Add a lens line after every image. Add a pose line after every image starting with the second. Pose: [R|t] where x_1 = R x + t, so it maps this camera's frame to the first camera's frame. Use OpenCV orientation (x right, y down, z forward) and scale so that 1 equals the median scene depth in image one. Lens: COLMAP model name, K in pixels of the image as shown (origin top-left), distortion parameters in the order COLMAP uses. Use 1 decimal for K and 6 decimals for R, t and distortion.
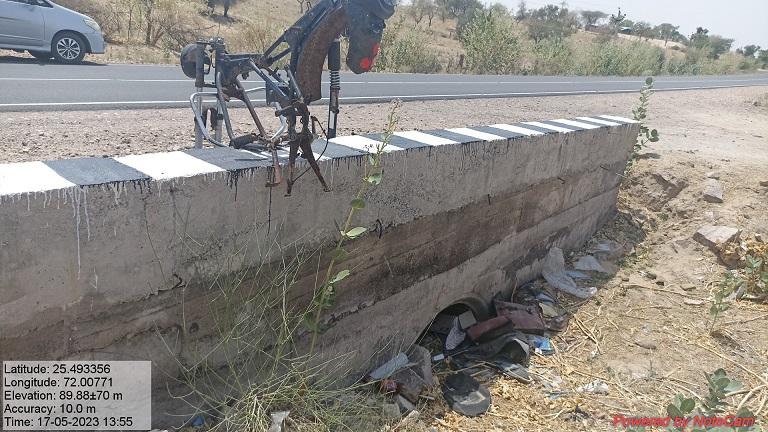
lens RADIAL K [[566.8, 0, 384.0], [0, 566.8, 216.0], [0, 0, 1]] dist [0.054487, -0.080324]
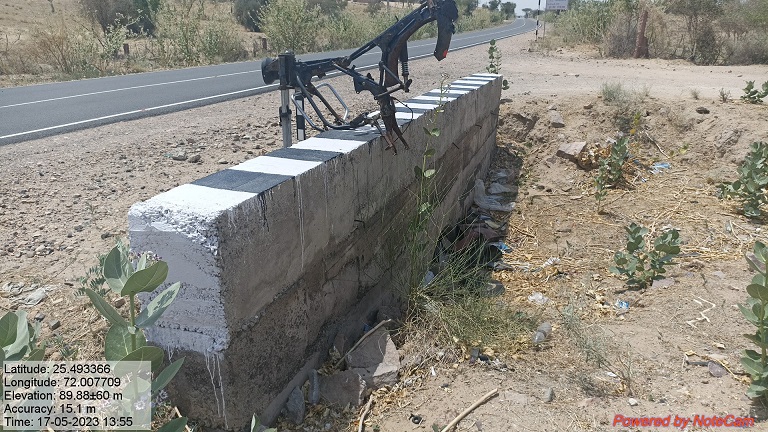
lens RADIAL K [[566.8, 0, 384.0], [0, 566.8, 216.0], [0, 0, 1]] dist [0.054487, -0.080324]
pose [[0.923933, -0.216934, 0.315098, -0.408025], [0.206457, 0.976180, 0.066691, 0.007719], [-0.322060, 0.003436, 0.946713, -0.190907]]
